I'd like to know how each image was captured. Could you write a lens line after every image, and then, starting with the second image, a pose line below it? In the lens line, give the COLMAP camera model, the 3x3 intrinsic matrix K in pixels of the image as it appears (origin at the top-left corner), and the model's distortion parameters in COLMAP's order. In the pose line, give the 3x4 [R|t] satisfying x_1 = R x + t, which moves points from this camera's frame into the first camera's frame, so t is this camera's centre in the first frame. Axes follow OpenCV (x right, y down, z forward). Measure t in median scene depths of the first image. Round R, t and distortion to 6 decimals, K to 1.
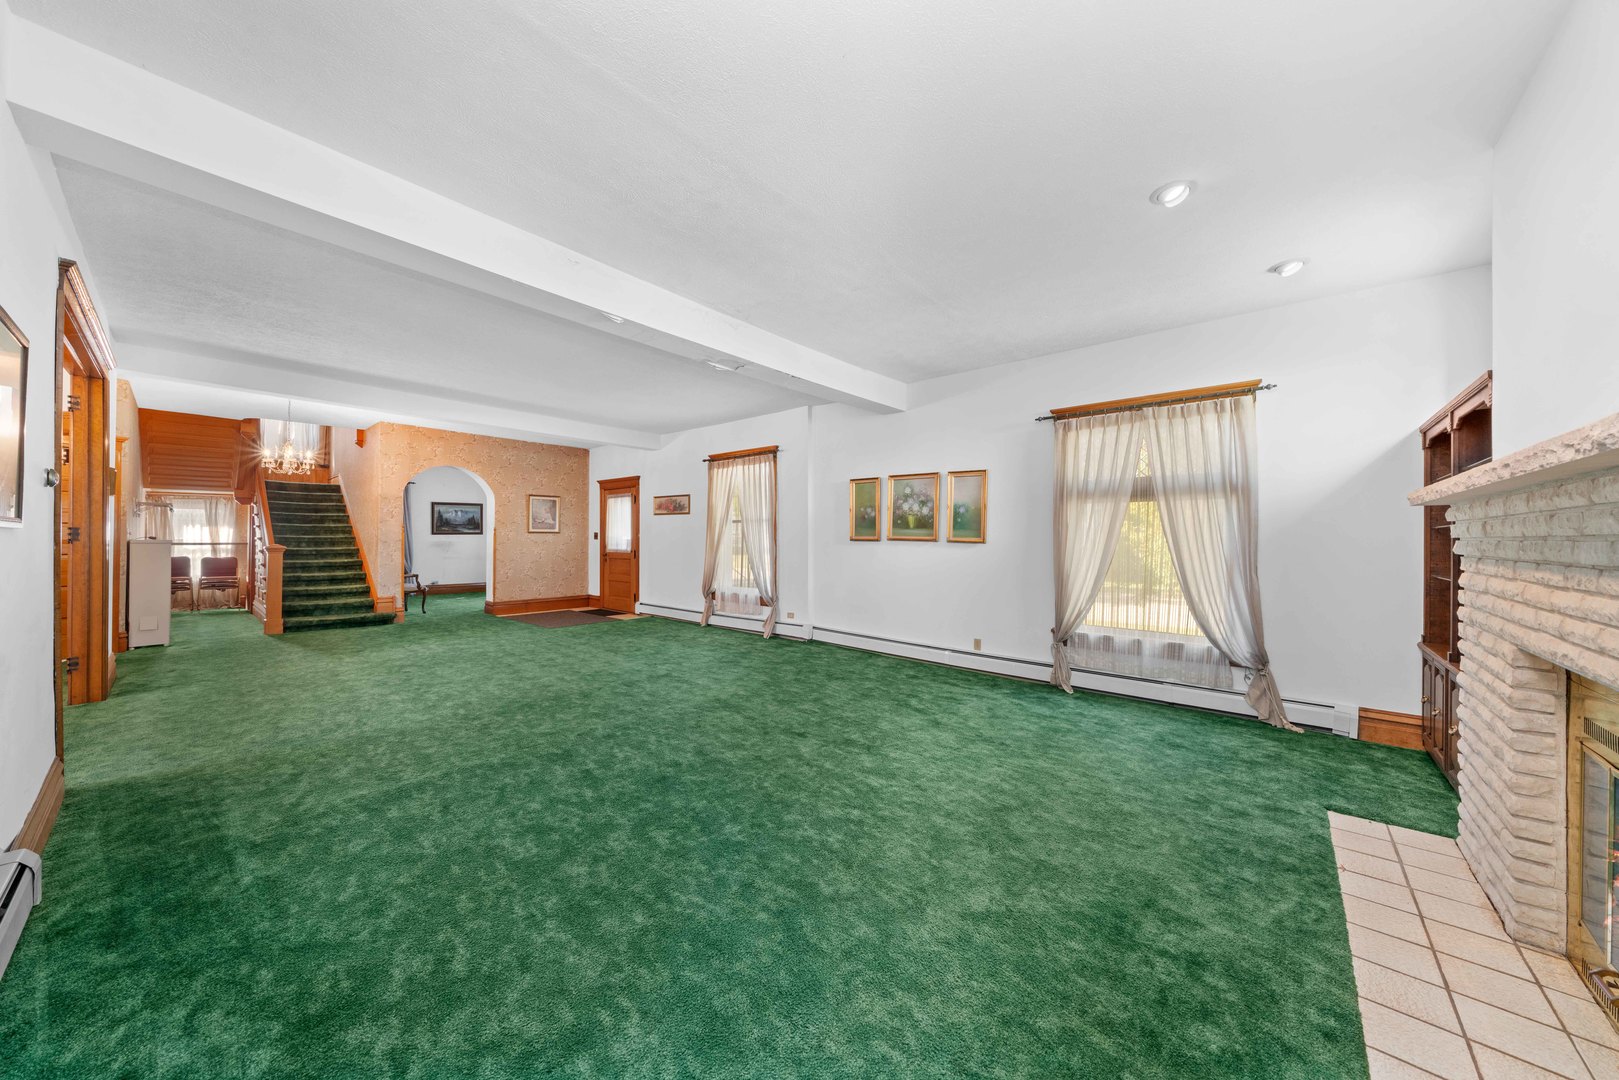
lens RADIAL K [[548.6, 0, 812.3], [0, 548.6, 540.7], [0, 0, 1]] dist [-0.005279, -0.000241]
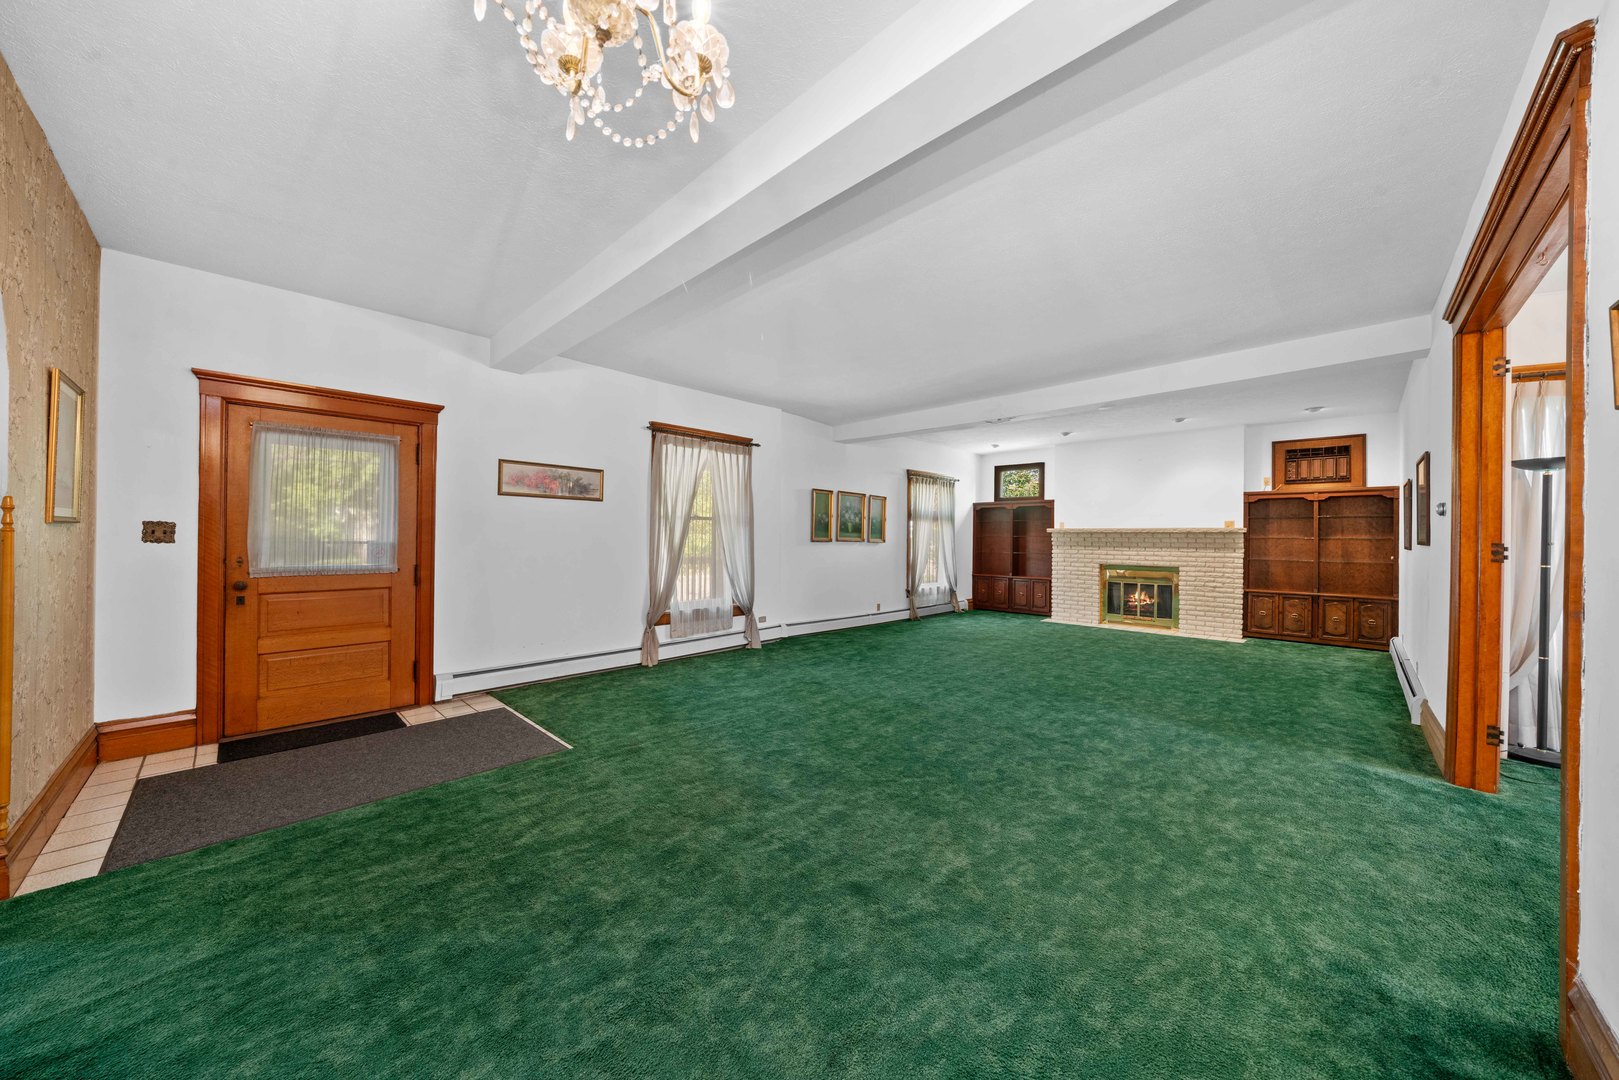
lens RADIAL K [[548.6, 0, 800.8], [0, 548.6, 534.6], [0, 0, 1]] dist [-0.005279, -0.000241]
pose [[0.071684, 0.001254, 0.997427, -1.102312], [-0.004292, 0.999990, -0.000949, -0.014130], [-0.997418, -0.004213, 0.071689, 0.957548]]
